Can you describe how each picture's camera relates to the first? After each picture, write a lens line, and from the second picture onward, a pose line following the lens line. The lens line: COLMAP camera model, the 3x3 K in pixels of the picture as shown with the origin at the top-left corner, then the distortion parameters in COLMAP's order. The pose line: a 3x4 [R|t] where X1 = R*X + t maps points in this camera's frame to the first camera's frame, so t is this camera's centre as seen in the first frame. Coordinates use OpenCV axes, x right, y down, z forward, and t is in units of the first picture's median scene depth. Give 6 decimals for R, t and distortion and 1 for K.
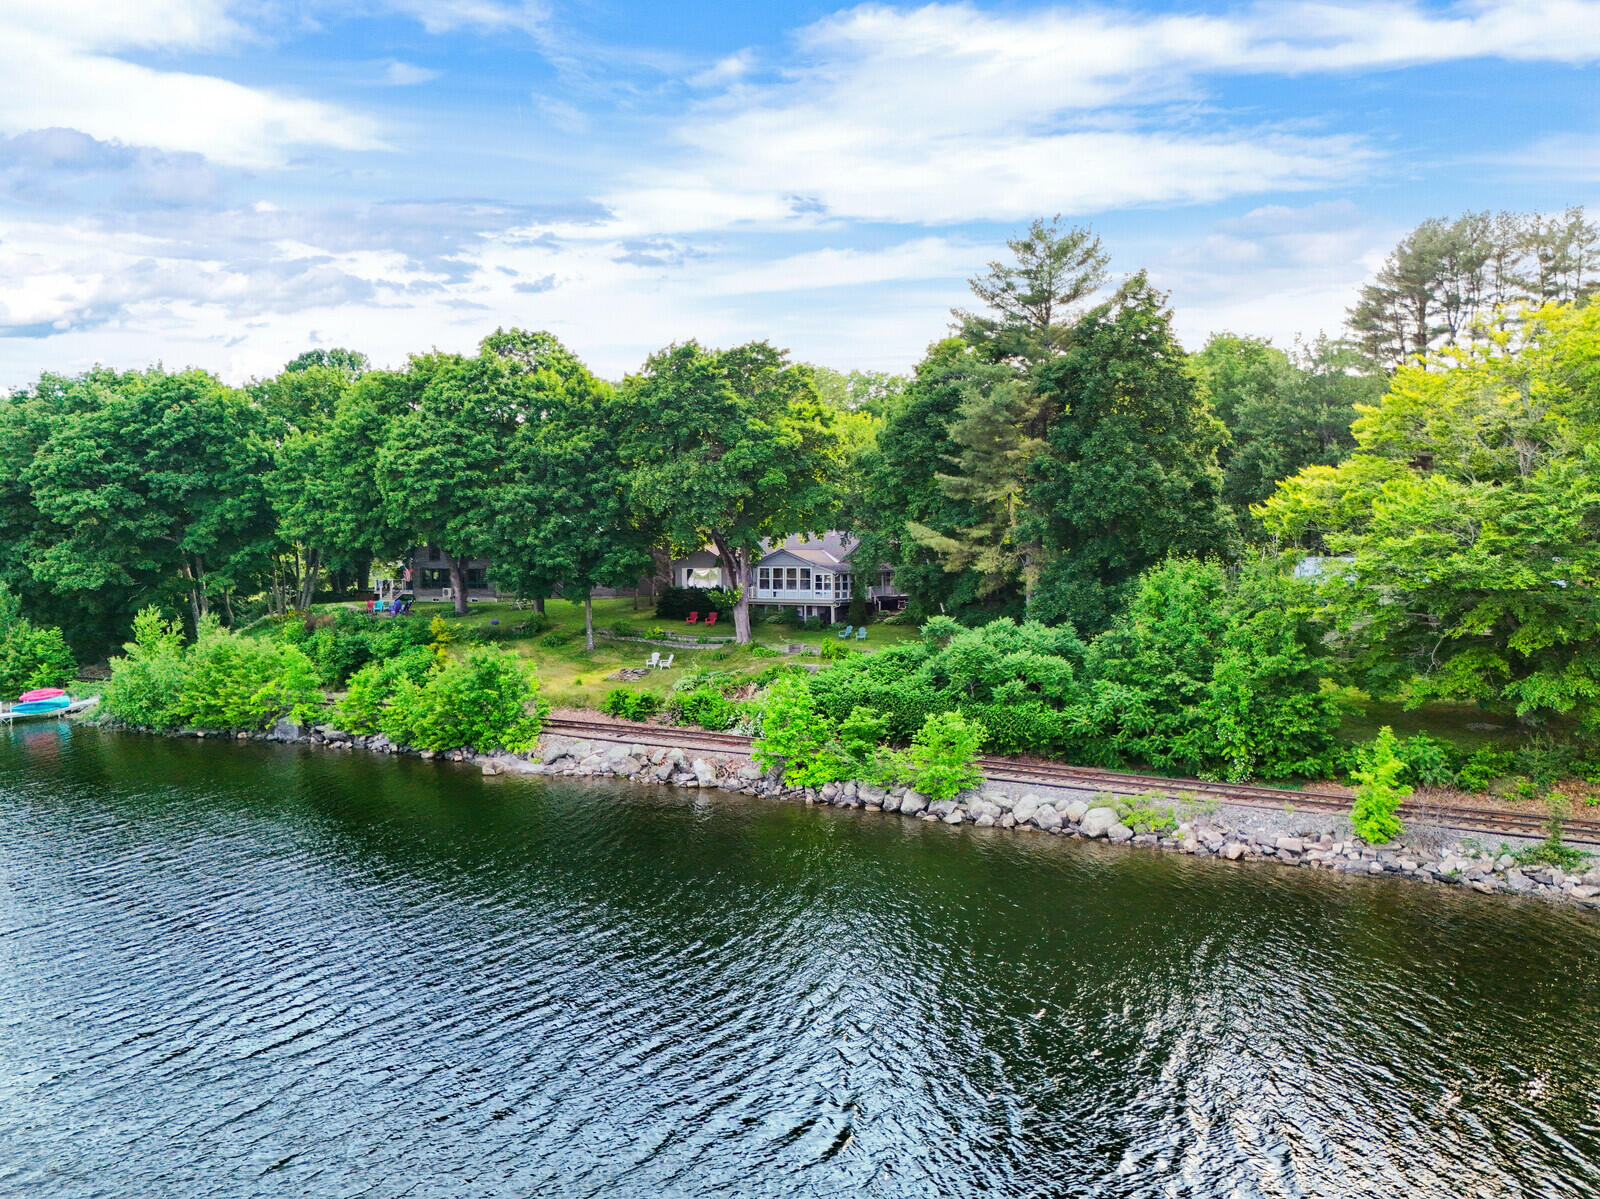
lens RADIAL K [[1199.3, 0, 800.0], [0, 1199.3, 599.5], [0, 0, 1]] dist [0.034451, -0.001559]
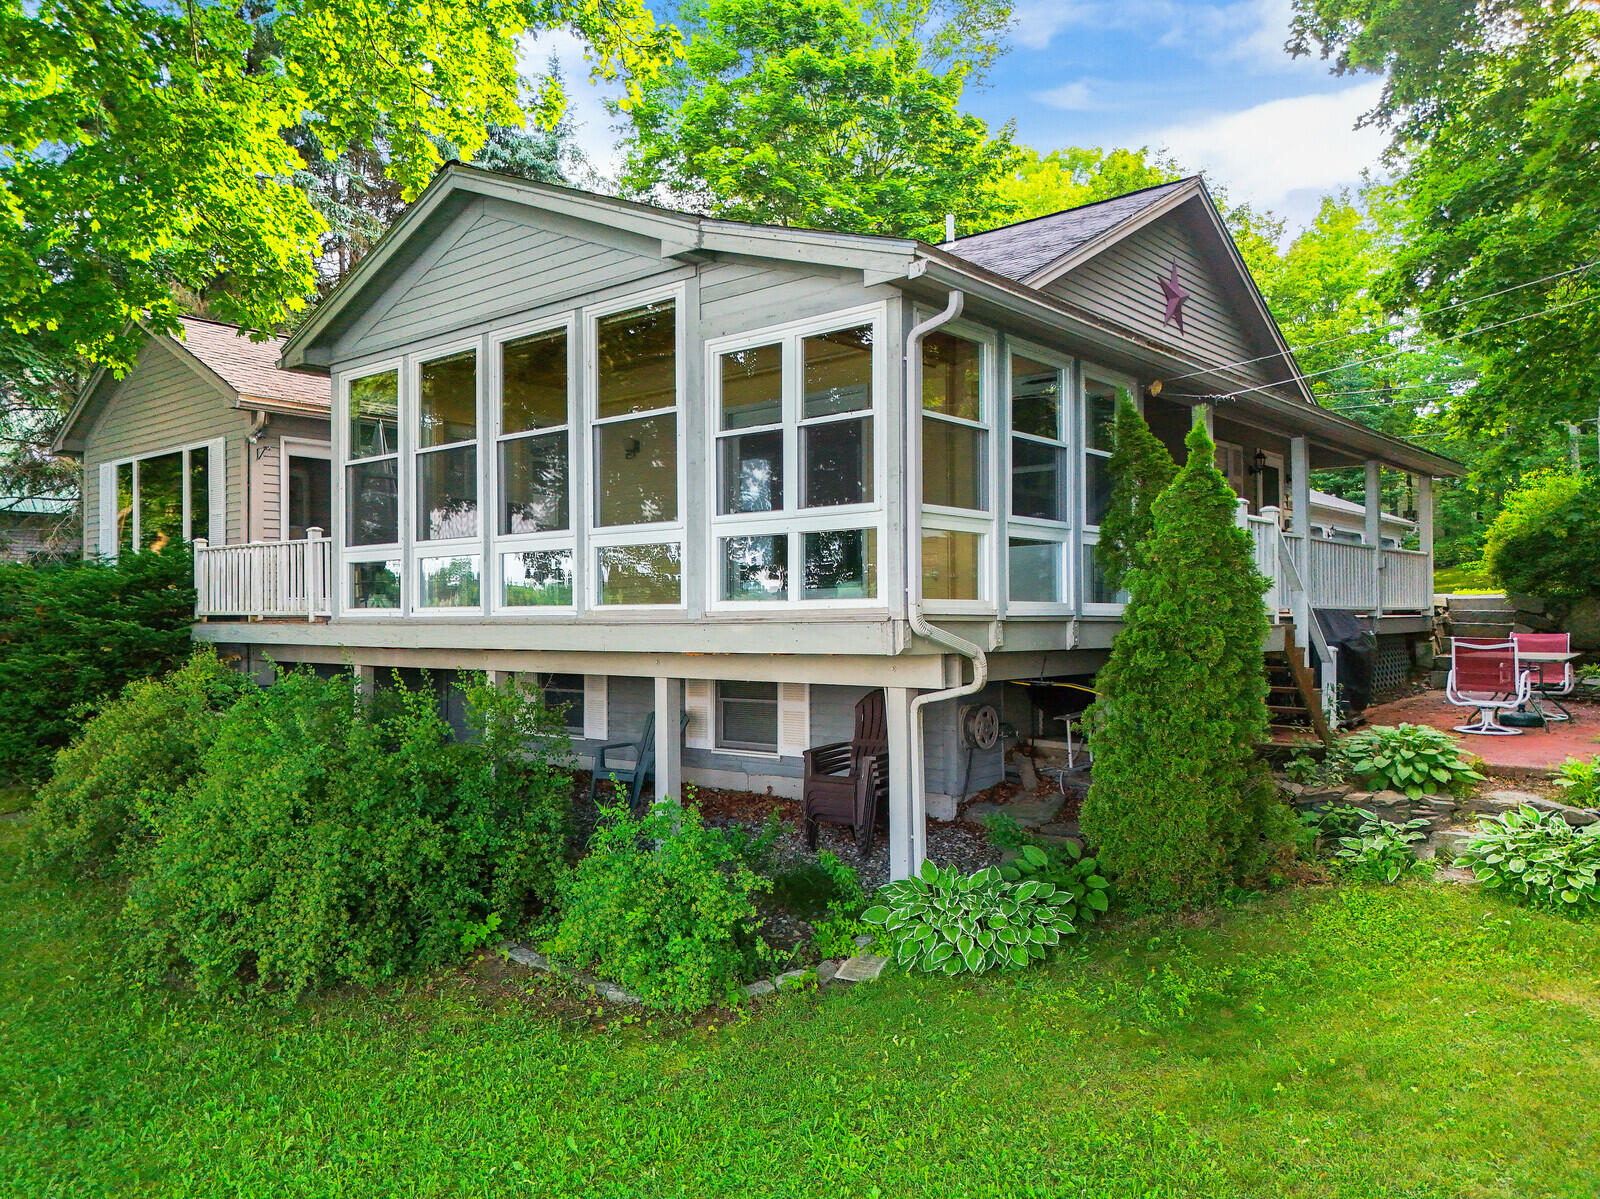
lens RADIAL K [[1199.3, 0, 800.0], [0, 1199.3, 599.5], [0, 0, 1]] dist [0.034451, -0.001559]
pose [[0.991994, -0.006844, -0.126098, 0.031180], [0.000286, 0.998650, -0.051950, 0.003707], [0.126284, 0.051498, 0.990657, 0.908665]]
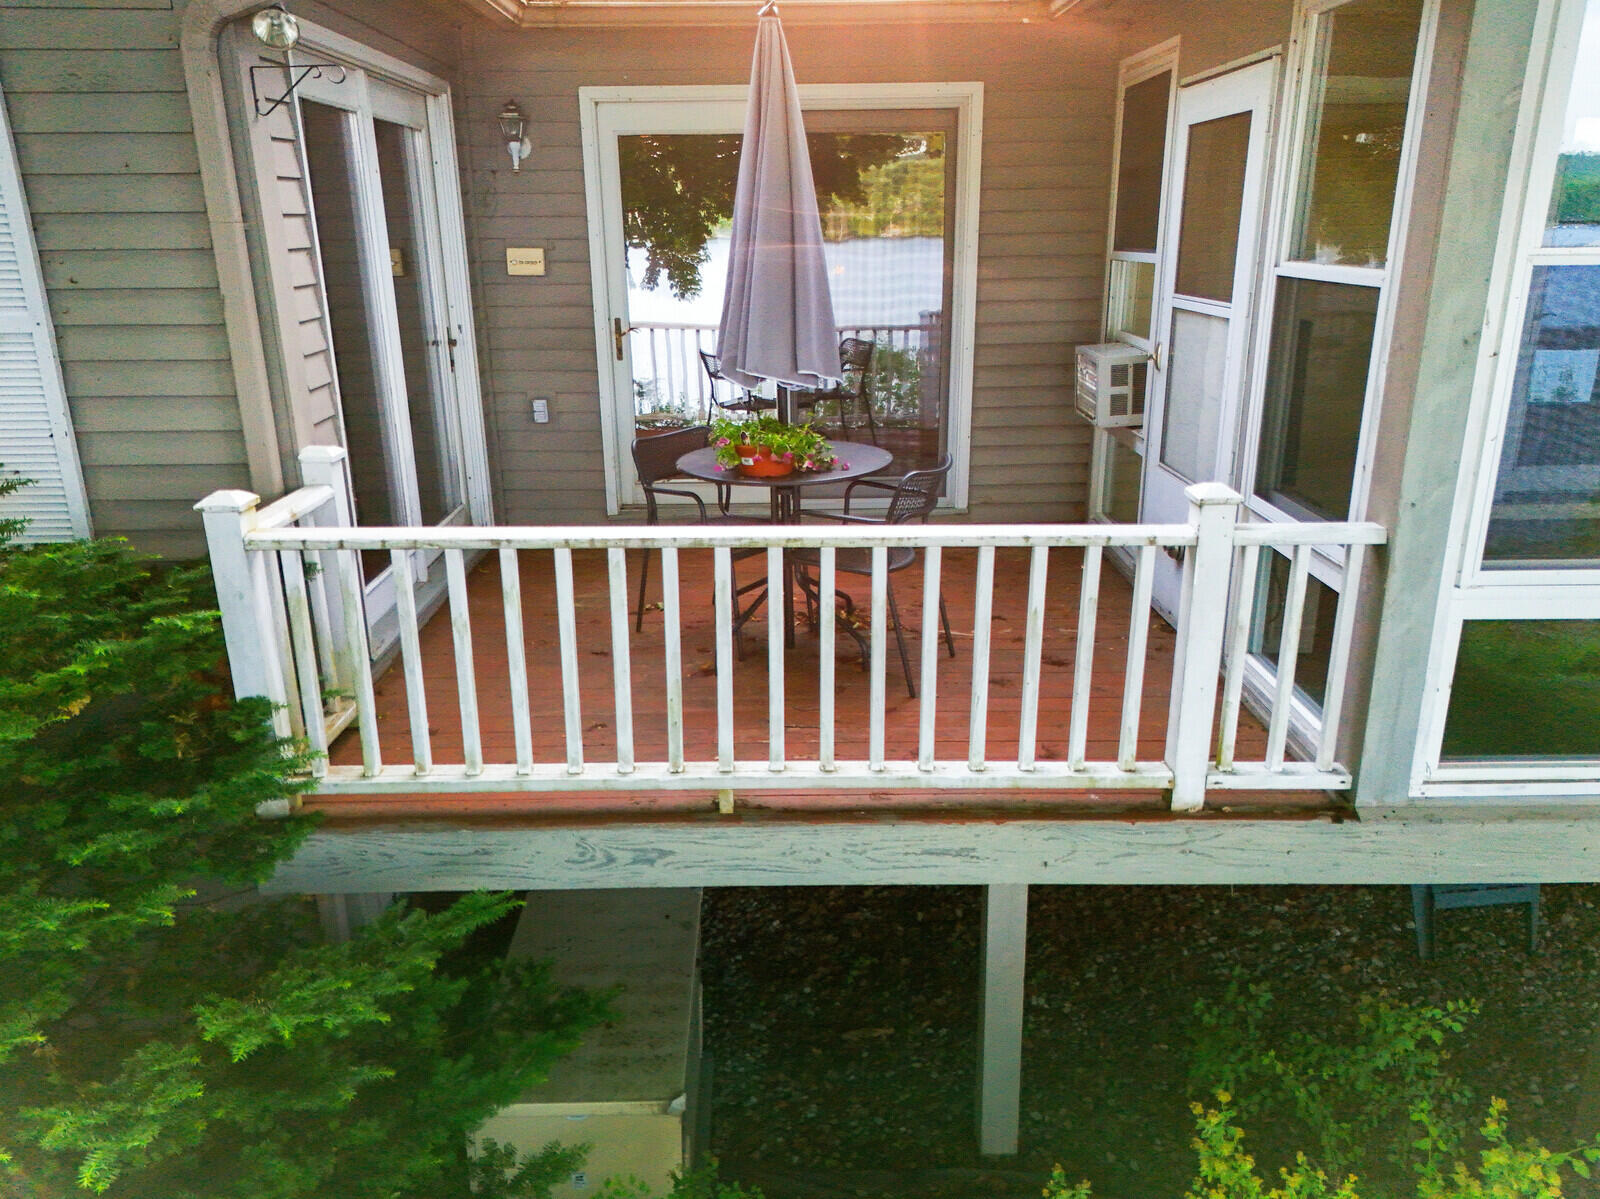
lens RADIAL K [[1199.3, 0, 800.0], [0, 1199.3, 599.5], [0, 0, 1]] dist [0.034451, -0.001559]
pose [[0.829147, -0.184483, 0.527714, -0.071799], [0.034576, 0.959095, 0.280963, -0.019291], [-0.557961, -0.214714, 0.801610, 1.014015]]
